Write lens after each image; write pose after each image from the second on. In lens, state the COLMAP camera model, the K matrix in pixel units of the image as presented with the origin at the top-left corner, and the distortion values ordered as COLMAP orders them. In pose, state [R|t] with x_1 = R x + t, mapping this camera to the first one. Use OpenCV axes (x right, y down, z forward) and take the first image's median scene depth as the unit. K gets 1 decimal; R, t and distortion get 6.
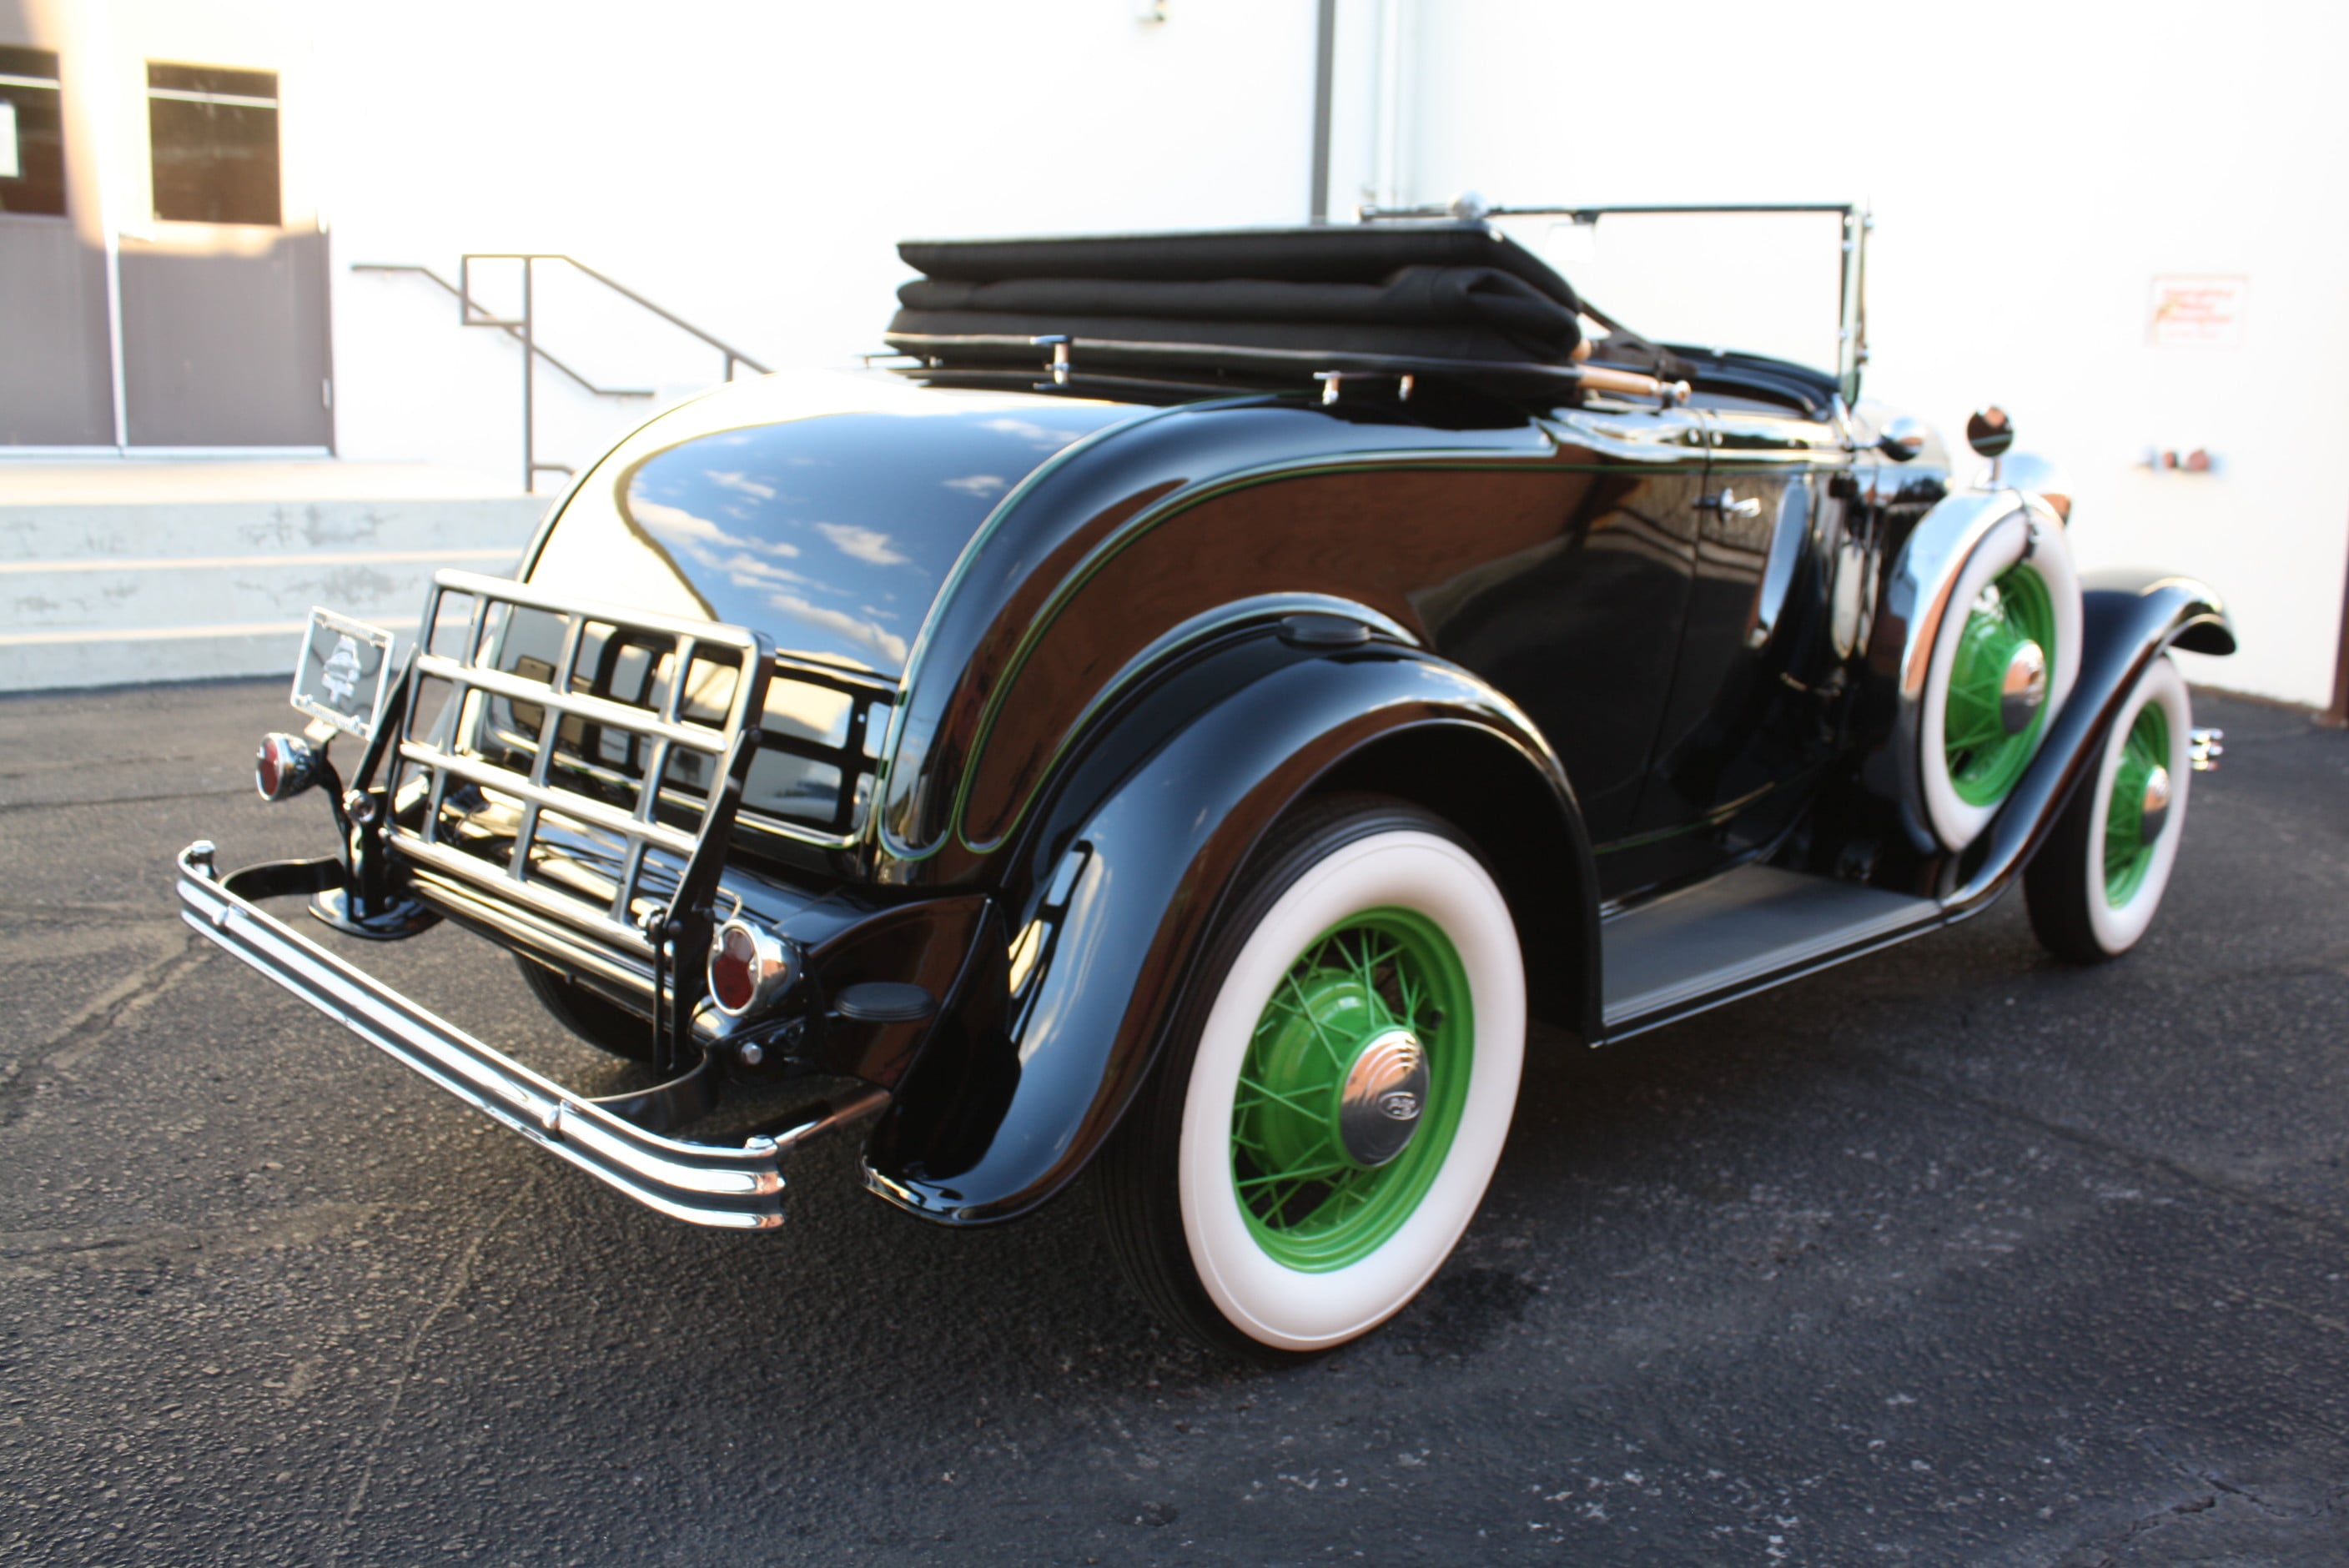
lens RADIAL K [[2103.8, 0, 1187.1], [0, 2103.8, 781.8], [0, 0, 1]] dist [-0.157504, 0.151568]
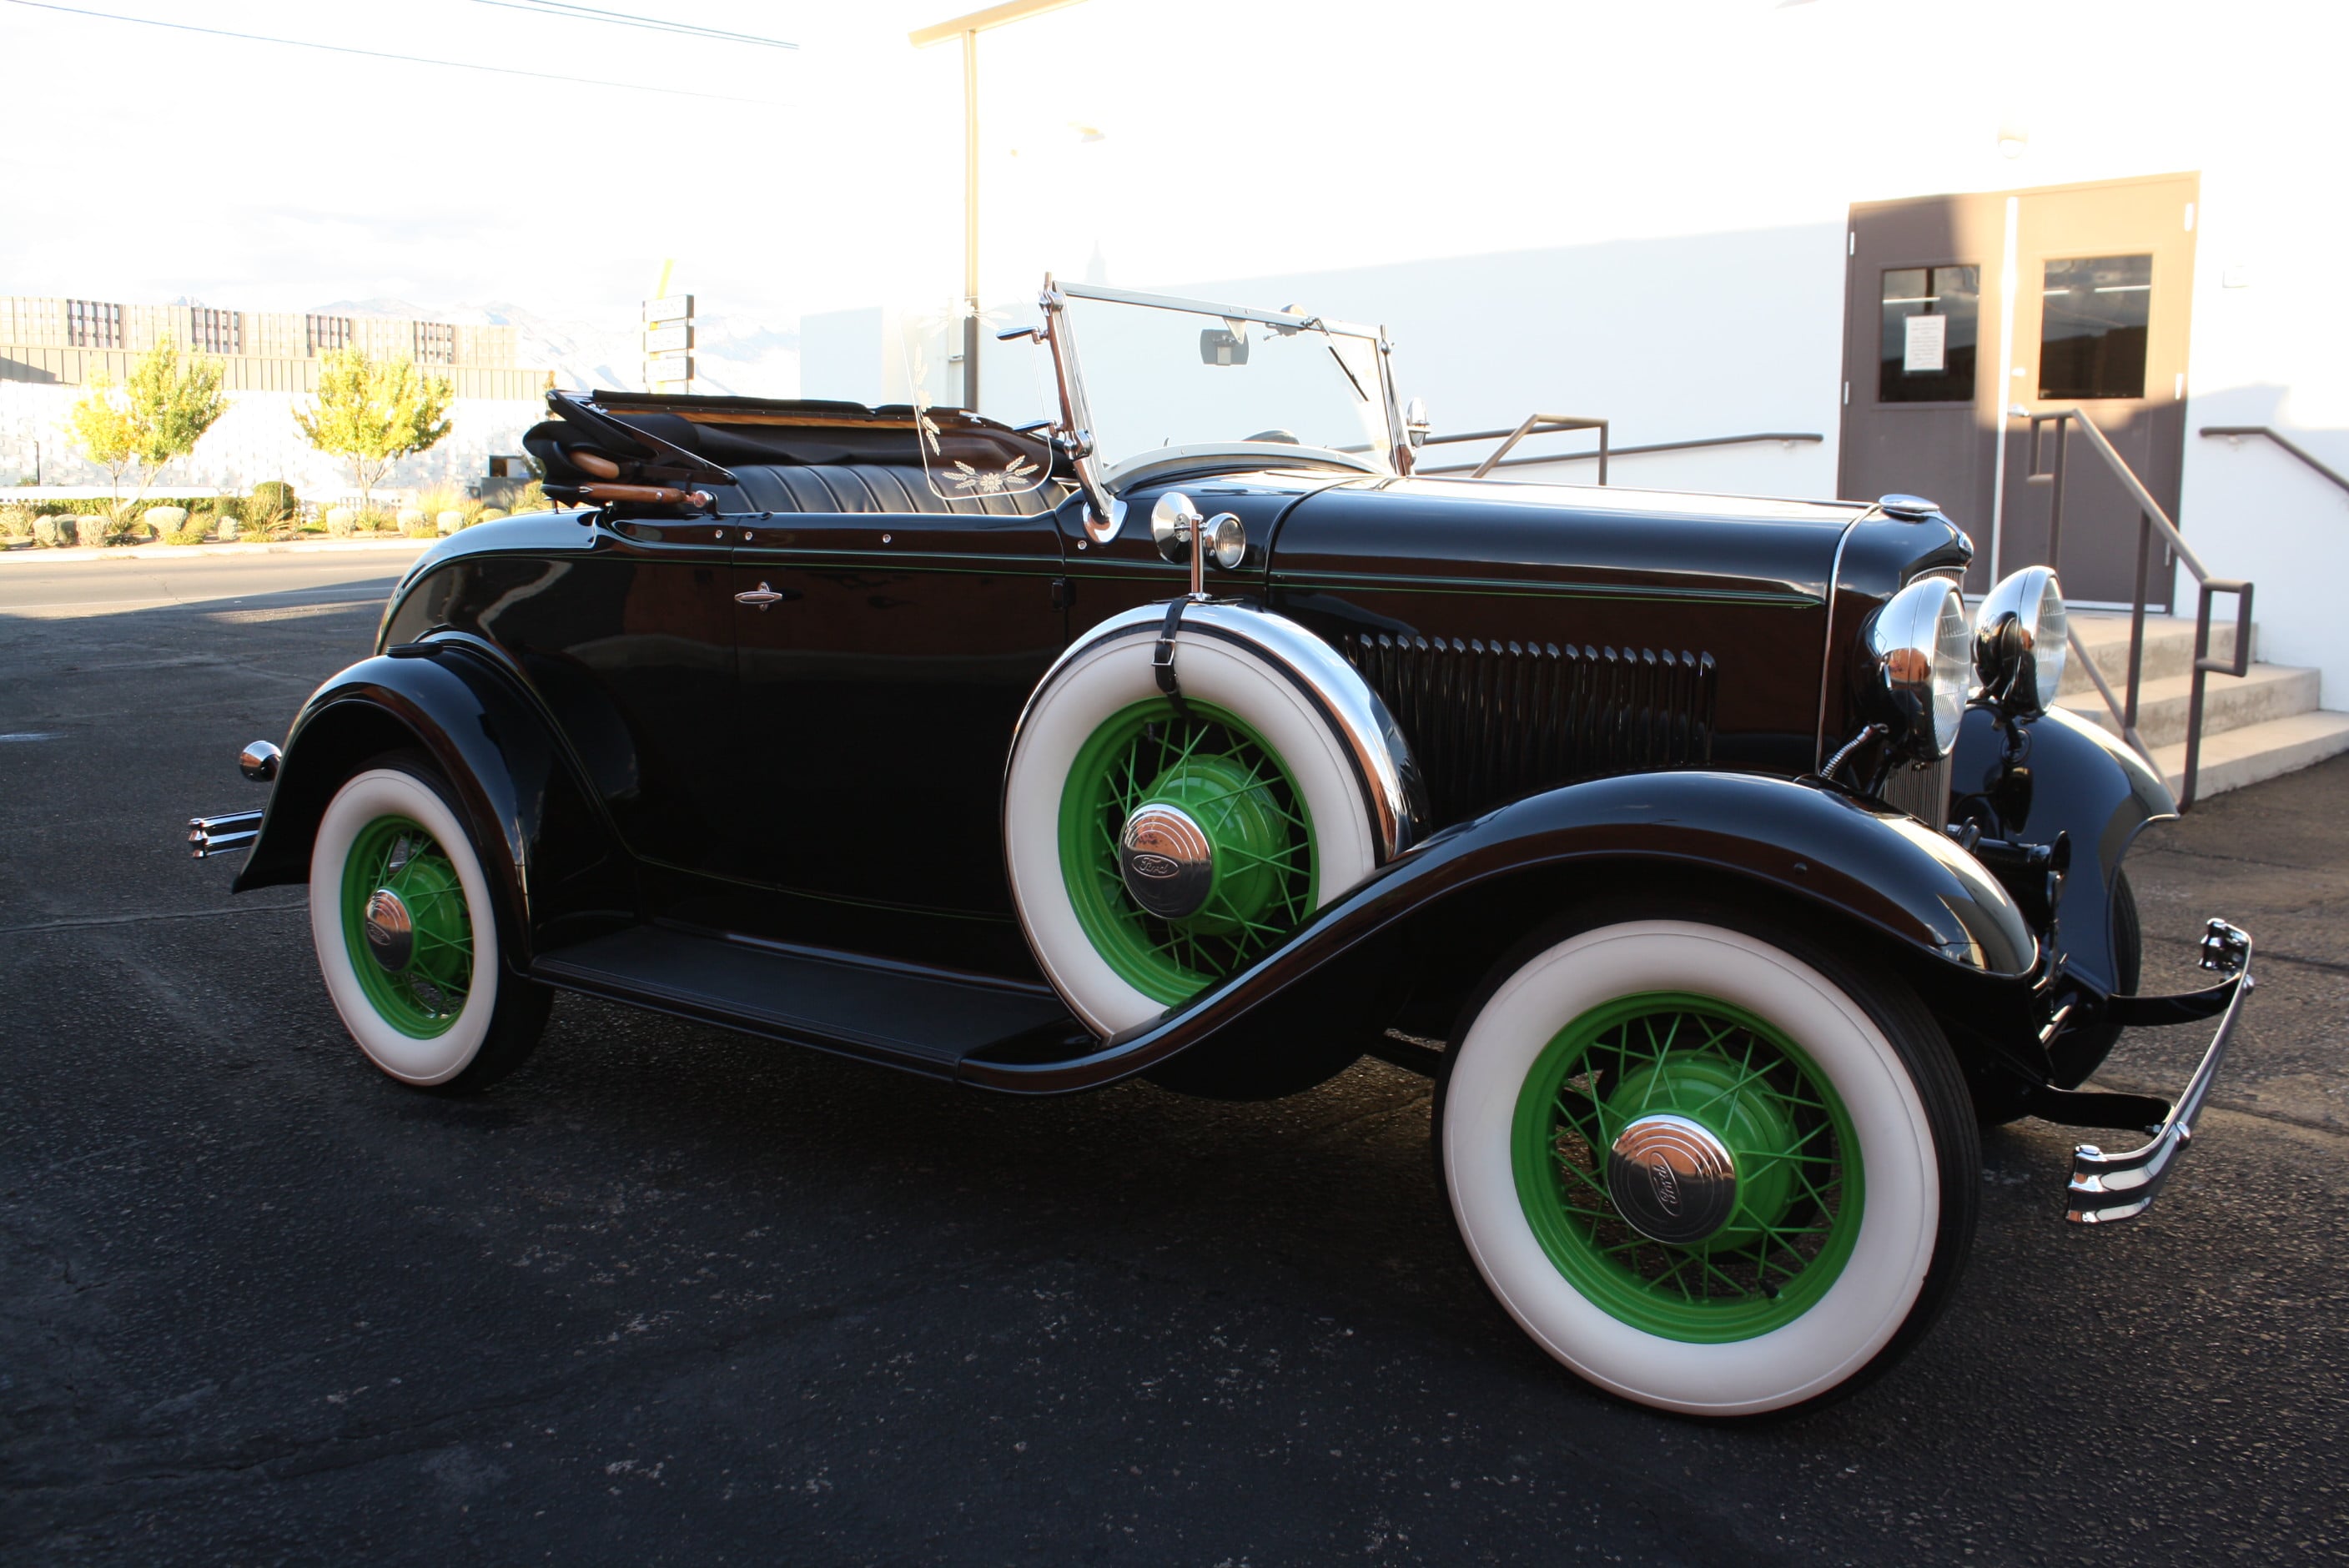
lens RADIAL K [[1985.7, 0, 1190.9], [0, 1985.7, 786.7], [0, 0, 1]] dist [-0.162616, 0.143959]
pose [[0.188258, 0.109876, -0.975954, 1.373446], [-0.190093, 0.979007, 0.073551, -0.154753], [0.963547, 0.171675, 0.205192, 1.040065]]
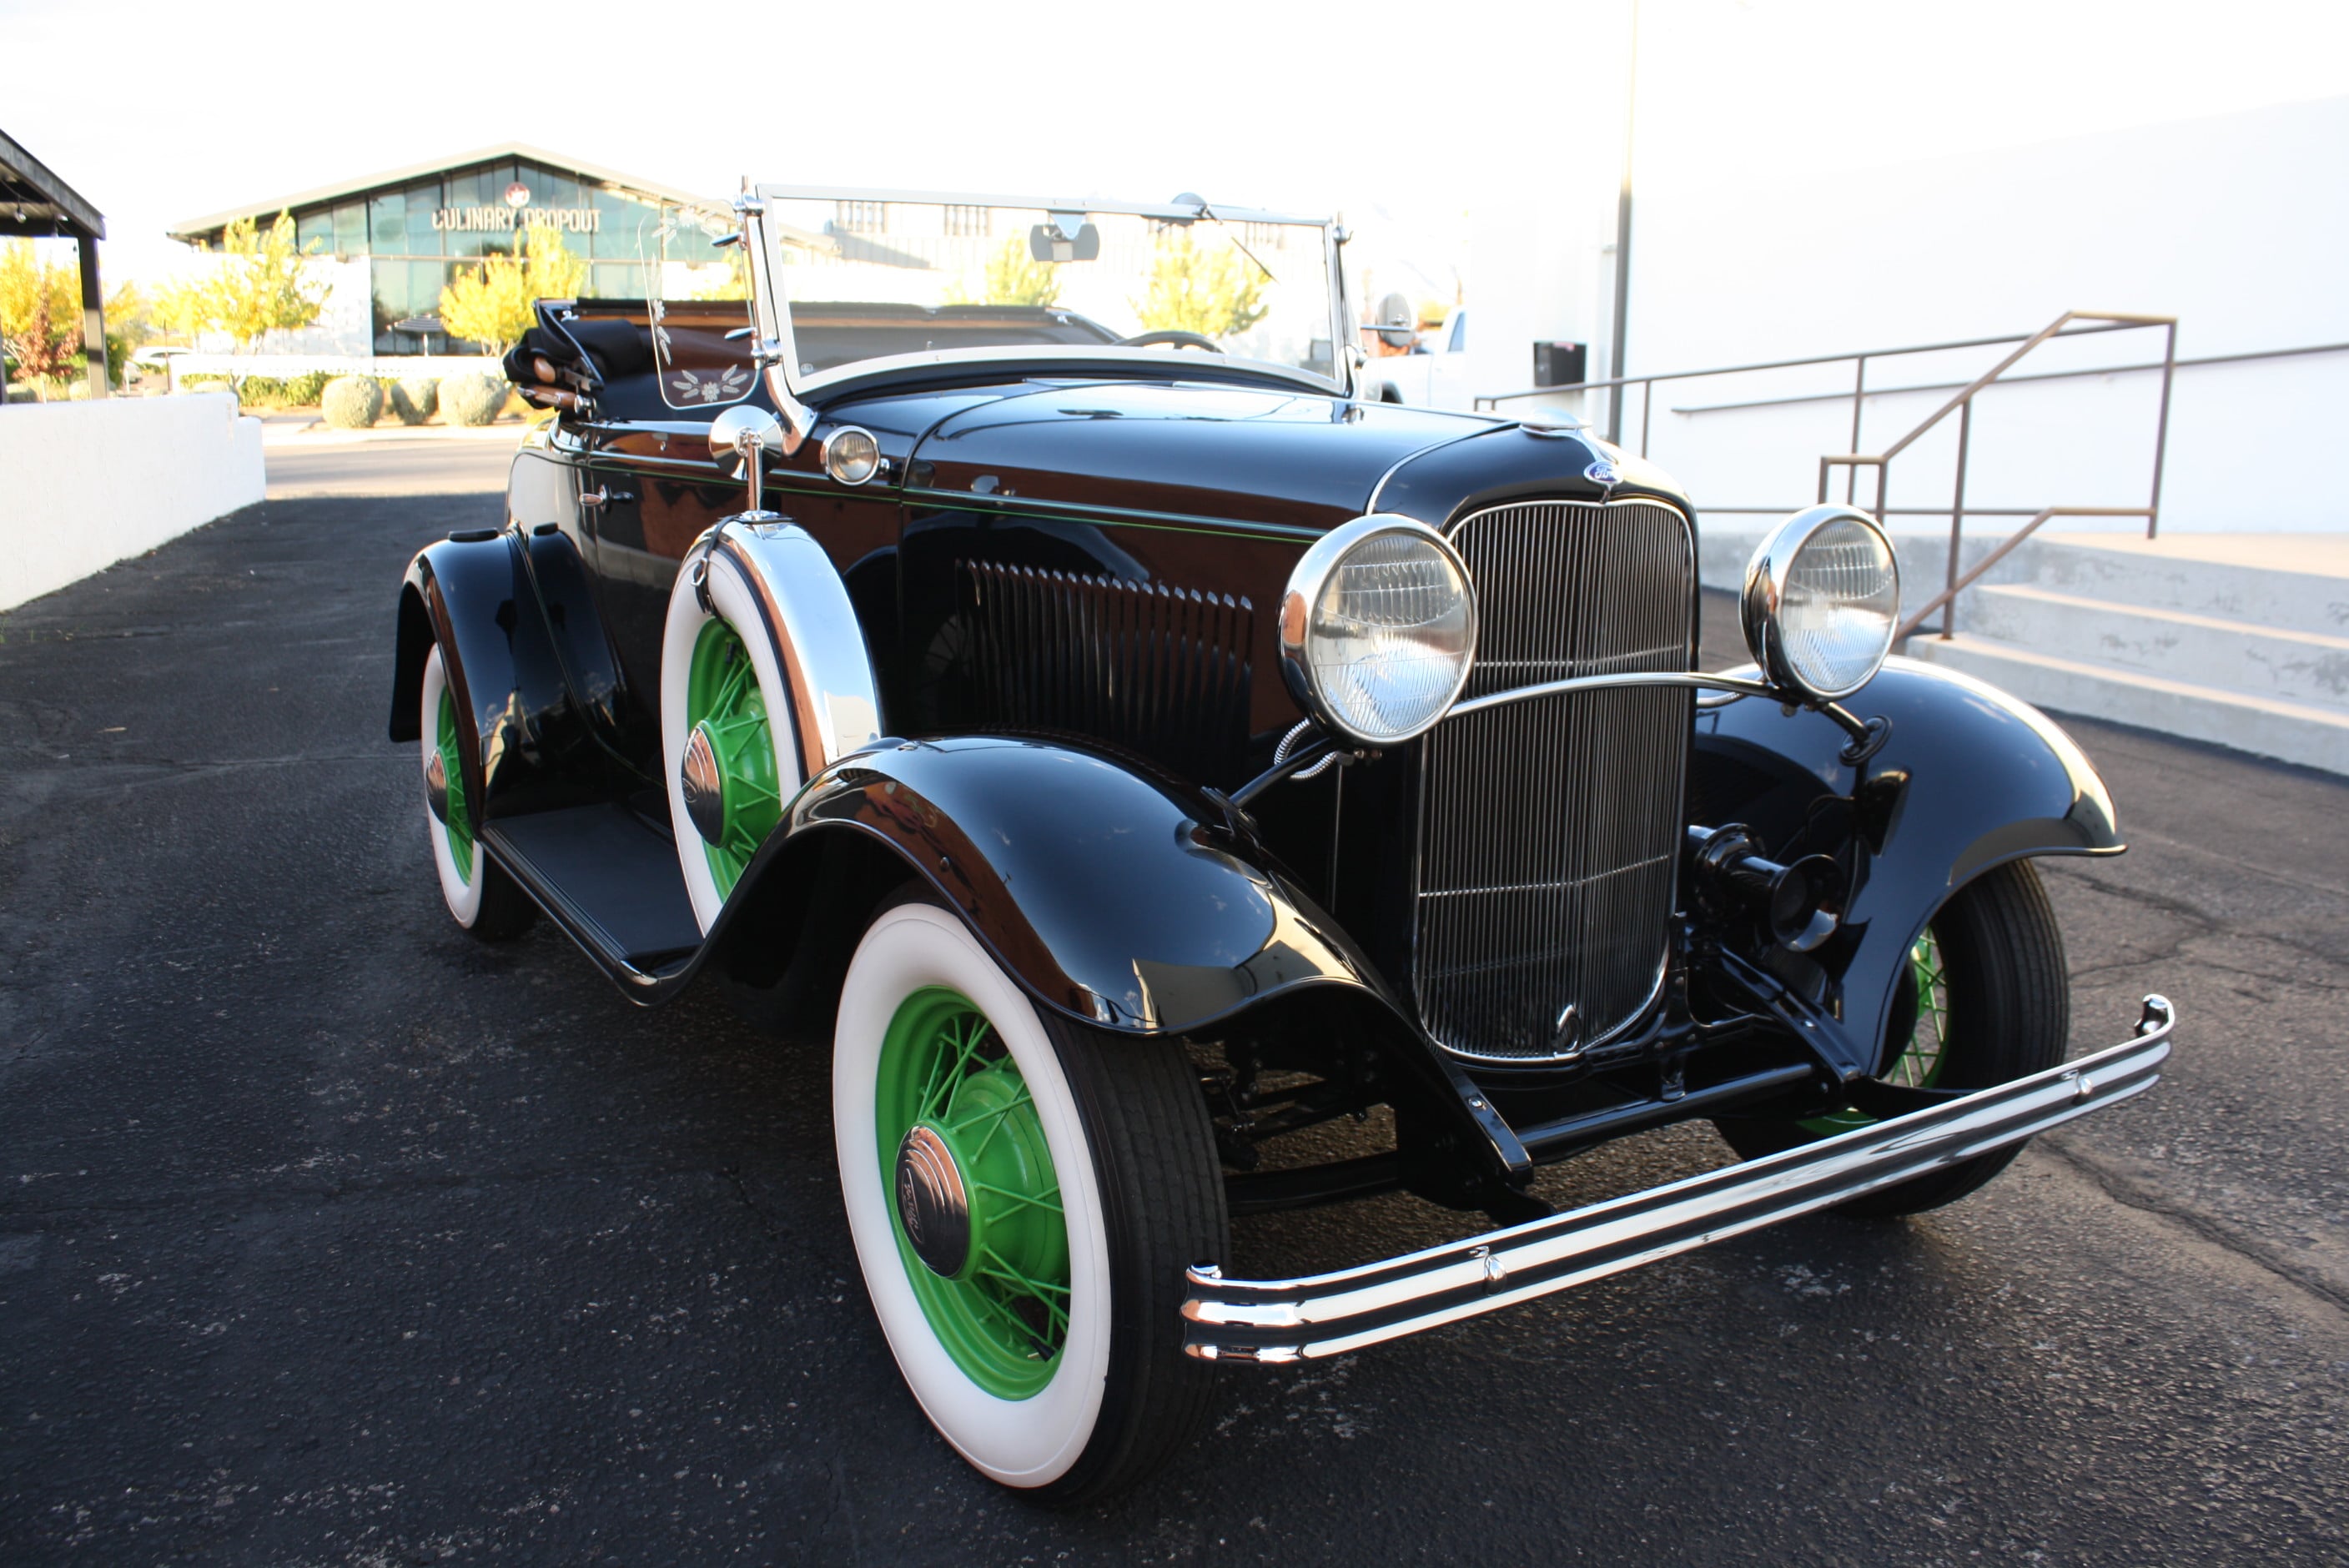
lens RADIAL K [[1976.6, 0, 1197.0], [0, 1976.6, 783.2], [0, 0, 1]] dist [-0.166383, 0.147639]
pose [[-0.235598, 0.161070, -0.958410, 1.274894], [-0.209019, 0.954694, 0.211827, -0.283870], [0.949107, 0.250232, -0.191258, 1.592756]]
